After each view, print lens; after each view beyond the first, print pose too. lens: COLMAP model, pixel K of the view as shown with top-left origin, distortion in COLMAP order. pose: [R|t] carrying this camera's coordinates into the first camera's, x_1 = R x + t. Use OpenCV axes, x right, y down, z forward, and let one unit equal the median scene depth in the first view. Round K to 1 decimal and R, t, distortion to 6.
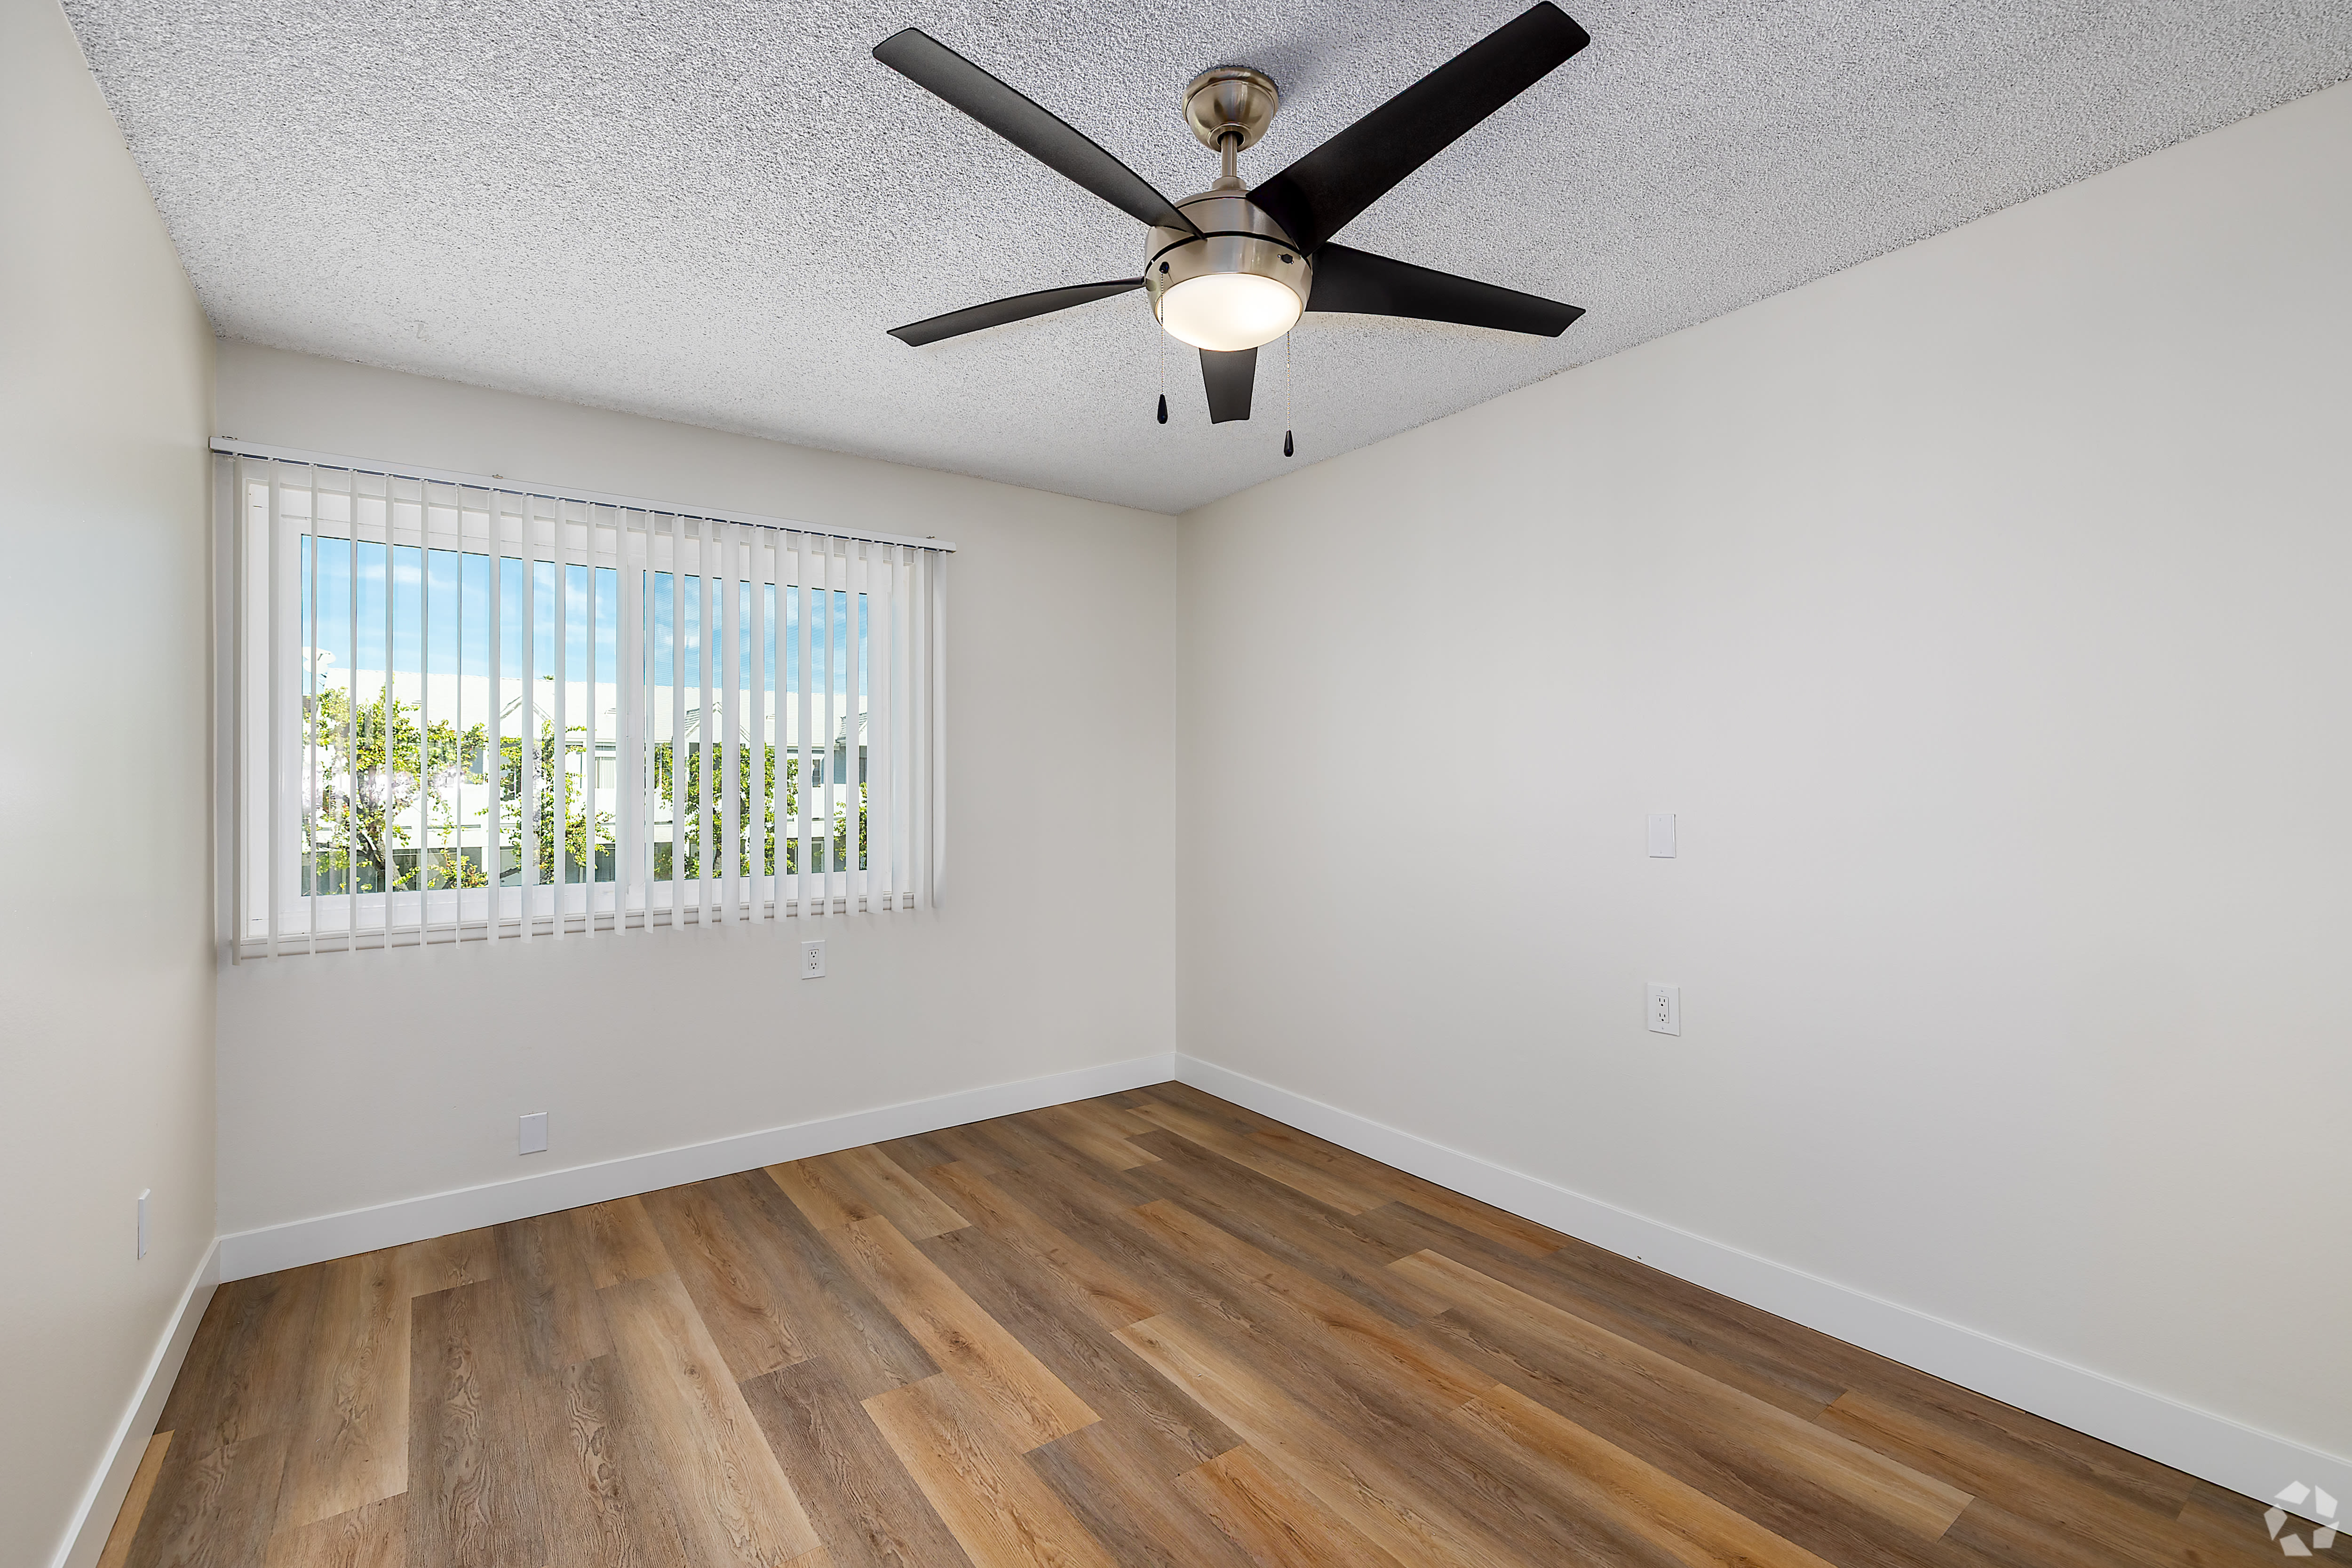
lens RADIAL K [[1005.6, 0, 1166.7], [0, 1005.6, 787.3], [0, 0, 1]] dist [-0.001166, -0.000002]
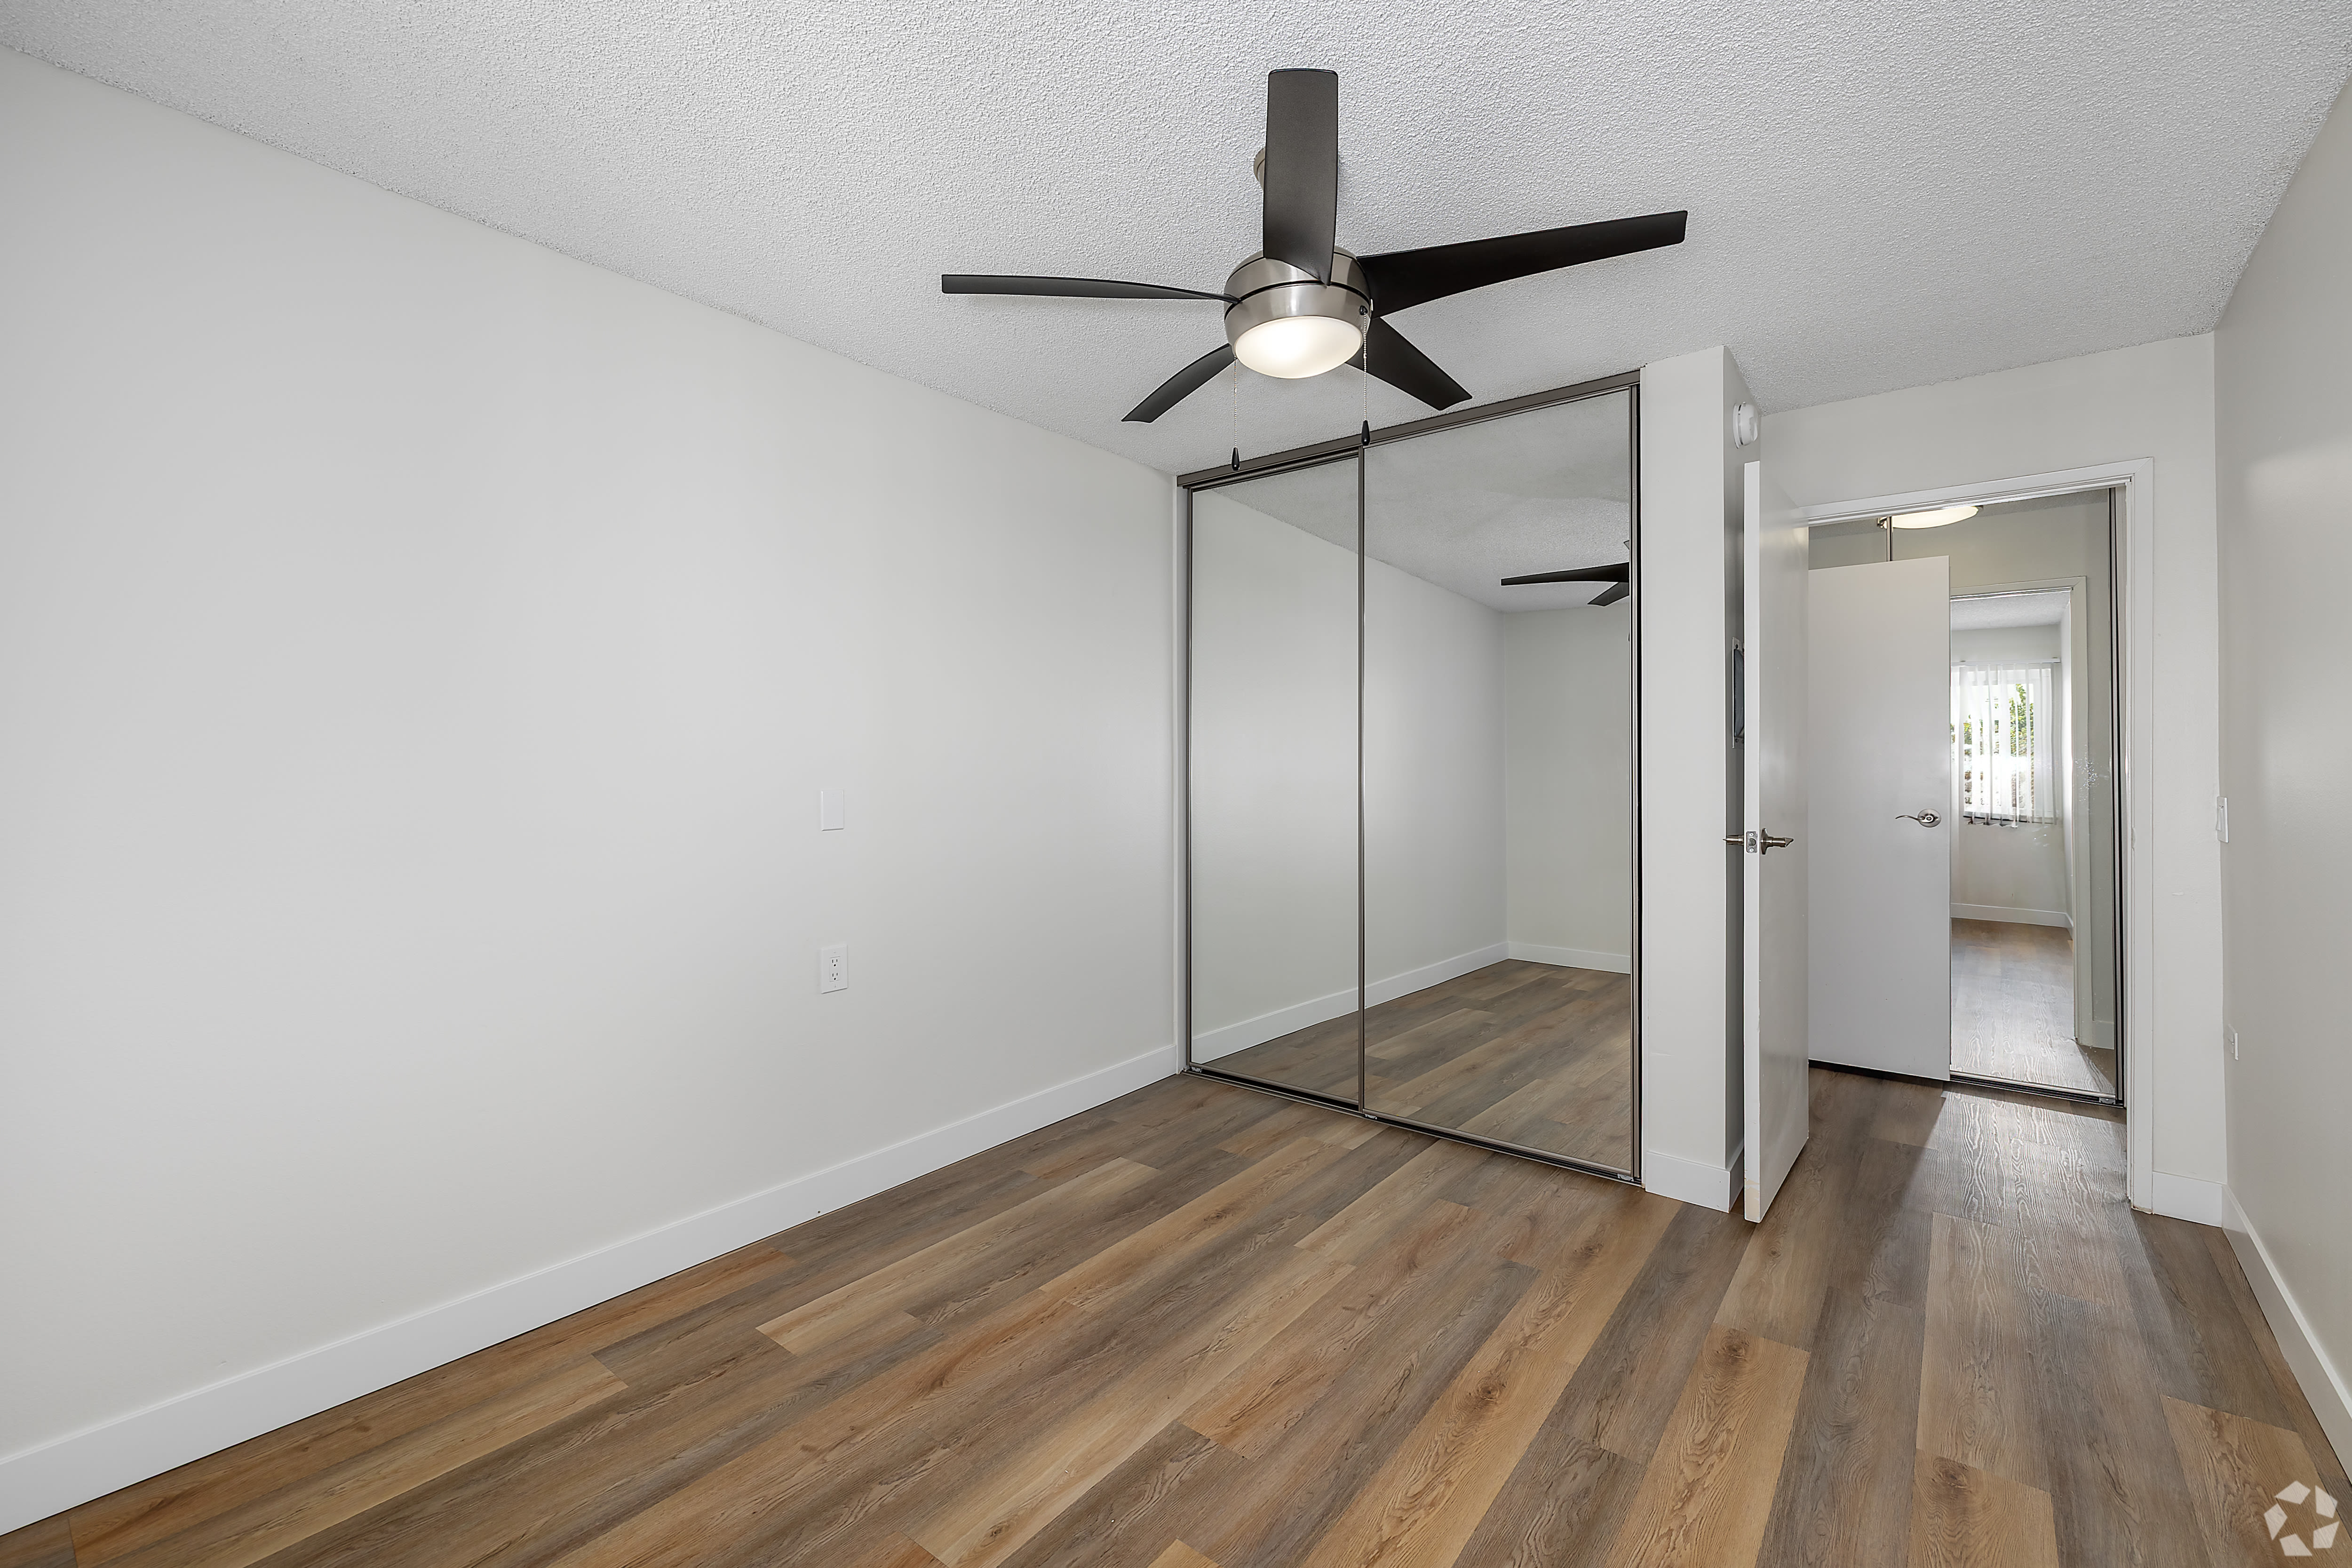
lens RADIAL K [[1005.6, 0, 1164.6], [0, 1005.6, 769.1], [0, 0, 1]] dist [-0.001166, -0.000002]
pose [[-0.259446, 0.001826, 0.965756, -0.748291], [0.003606, 0.999993, -0.000922, 0.008276], [-0.965751, 0.003243, -0.259451, 1.078813]]
